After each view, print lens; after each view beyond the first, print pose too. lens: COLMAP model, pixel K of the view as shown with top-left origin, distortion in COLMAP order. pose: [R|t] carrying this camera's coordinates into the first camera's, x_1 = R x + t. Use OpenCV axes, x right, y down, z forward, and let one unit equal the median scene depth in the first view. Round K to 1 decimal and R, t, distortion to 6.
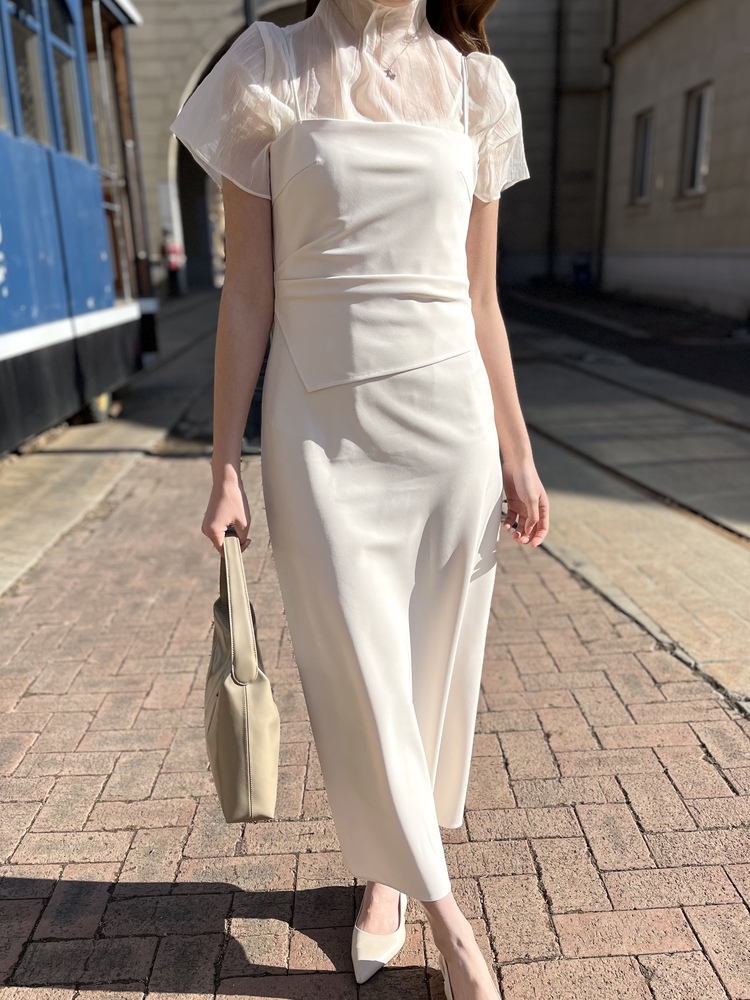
lens RADIAL K [[949.7, 0, 371.6], [0, 949.7, 590.8], [0, 0, 1]] dist [0.053724, -0.063365]
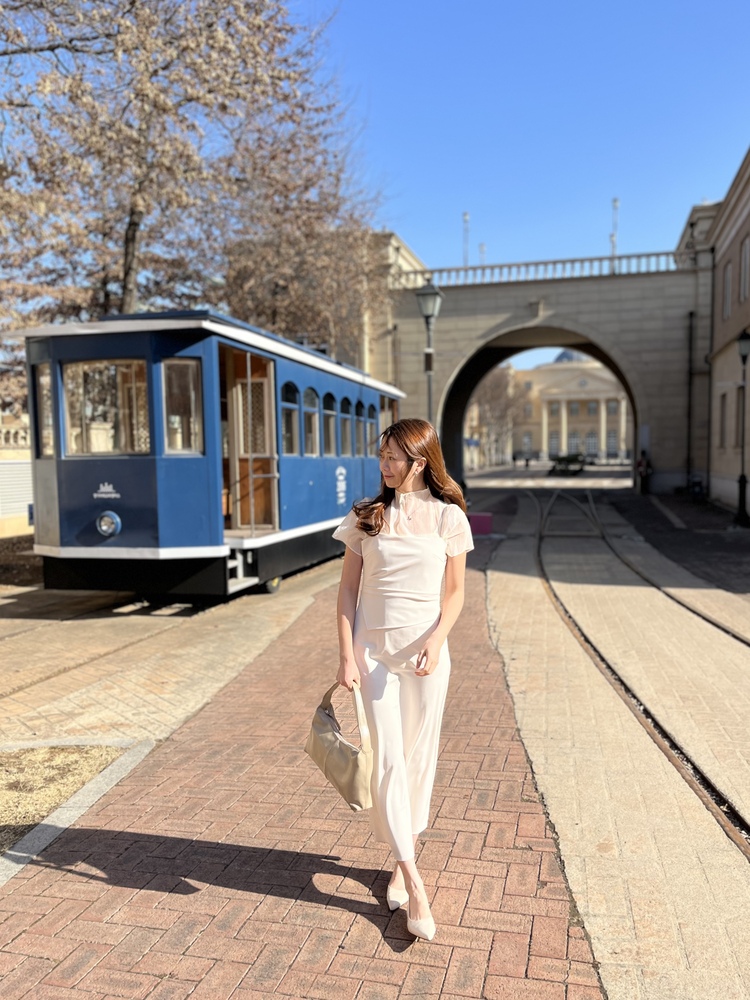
lens RADIAL K [[804.8, 0, 386.2], [0, 804.8, 514.6], [0, 0, 1]] dist [0.049592, -0.058207]
pose [[0.961324, 0.029198, -0.273866, 0.706281], [-0.100628, 0.962854, -0.250573, 0.550076], [0.256377, 0.268440, 0.928553, -2.094326]]
